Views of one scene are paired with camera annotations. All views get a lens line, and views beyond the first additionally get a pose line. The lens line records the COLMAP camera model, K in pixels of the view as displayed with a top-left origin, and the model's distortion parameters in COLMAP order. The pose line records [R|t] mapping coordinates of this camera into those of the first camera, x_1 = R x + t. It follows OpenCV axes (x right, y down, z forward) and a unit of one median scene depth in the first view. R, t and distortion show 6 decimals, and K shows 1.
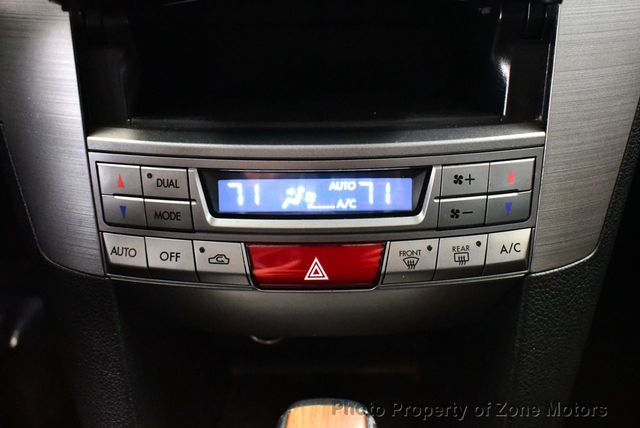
lens RADIAL K [[648.6, 0, 321.5], [0, 648.6, 214.2], [0, 0, 1]] dist [-0.094355, 0.000000]
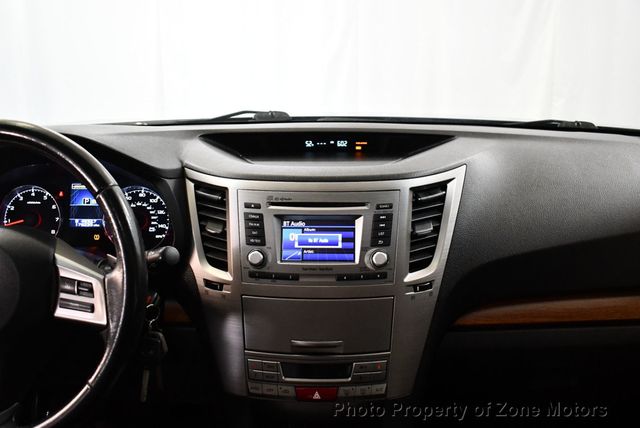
lens RADIAL K [[648.6, 0, 319.0], [0, 648.6, 211.1], [0, 0, 1]] dist [-0.094355, 0.000000]
pose [[0.999580, 0.013505, -0.025657, 0.071085], [-0.019004, 0.973484, -0.227966, -0.073214], [0.021898, 0.228358, 0.973331, -2.242247]]
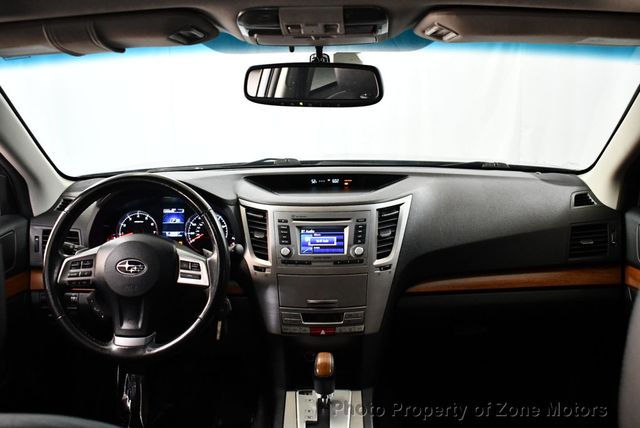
lens RADIAL K [[648.6, 0, 319.9], [0, 648.6, 210.6], [0, 0, 1]] dist [-0.094355, 0.000000]
pose [[0.999896, -0.000788, -0.014366, 0.044533], [-0.003066, 0.963886, -0.266296, 0.533608], [0.014057, 0.266312, 0.963784, -4.368830]]
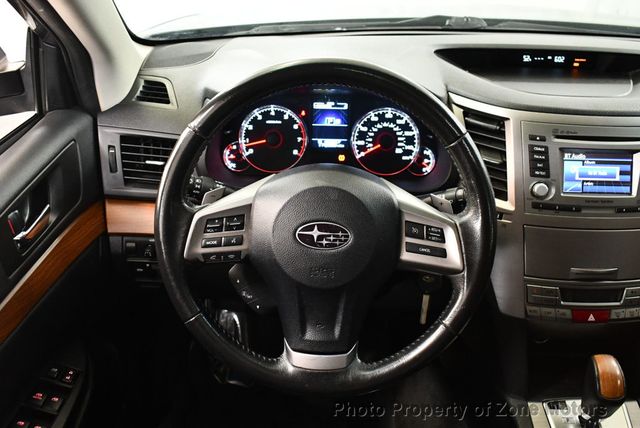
lens RADIAL K [[648.6, 0, 323.8], [0, 648.6, 211.2], [0, 0, 1]] dist [-0.094355, 0.000000]
pose [[0.999702, 0.024261, 0.002872, -1.430512], [-0.024214, 0.999590, -0.015295, -0.386680], [-0.003242, 0.015221, 0.999879, -2.340966]]
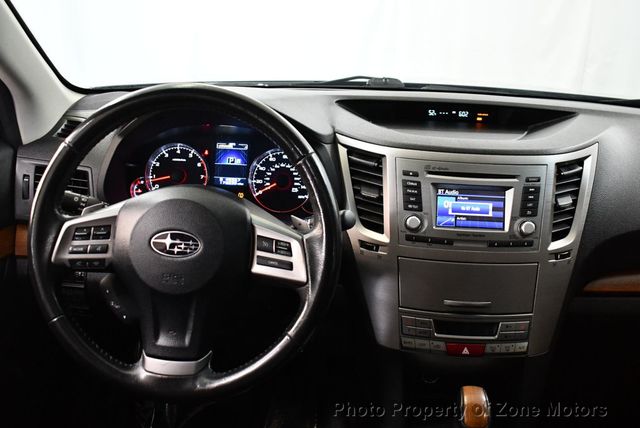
lens RADIAL K [[648.6, 0, 321.2], [0, 648.6, 209.8], [0, 0, 1]] dist [-0.094355, 0.000000]
pose [[0.998067, 0.056065, -0.026813, -0.718687], [-0.059645, 0.985331, -0.159891, -0.060582], [0.017456, 0.161181, 0.986770, -2.485959]]
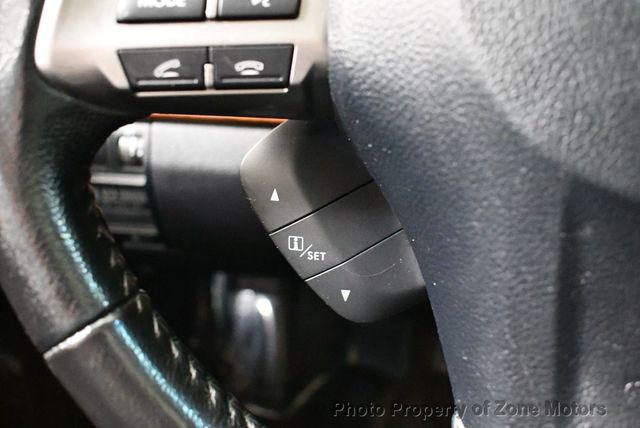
lens RADIAL K [[648.6, 0, 318.8], [0, 648.6, 216.9], [0, 0, 1]] dist [-0.094355, 0.000000]
pose [[0.997978, 0.041534, -0.048107, -1.709074], [-0.040640, 0.998985, 0.019419, -0.097893], [0.048865, -0.017424, 0.998653, -0.194957]]
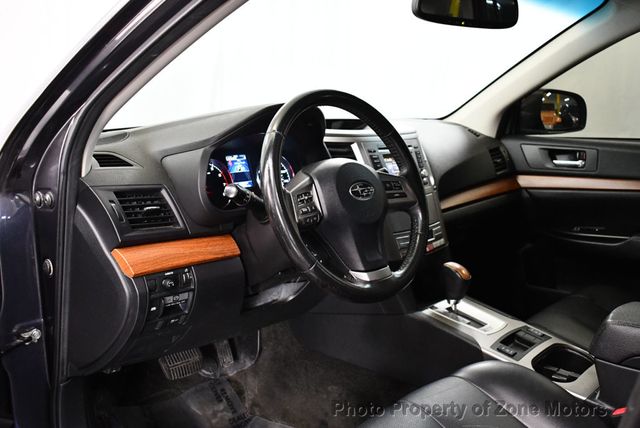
lens RADIAL K [[648.6, 0, 322.1], [0, 648.6, 212.5], [0, 0, 1]] dist [-0.094355, 0.000000]
pose [[0.669741, -0.116094, 0.733464, -4.691142], [0.346472, 0.922461, -0.170362, 0.431221], [-0.656814, 0.368223, 0.658033, -2.223862]]
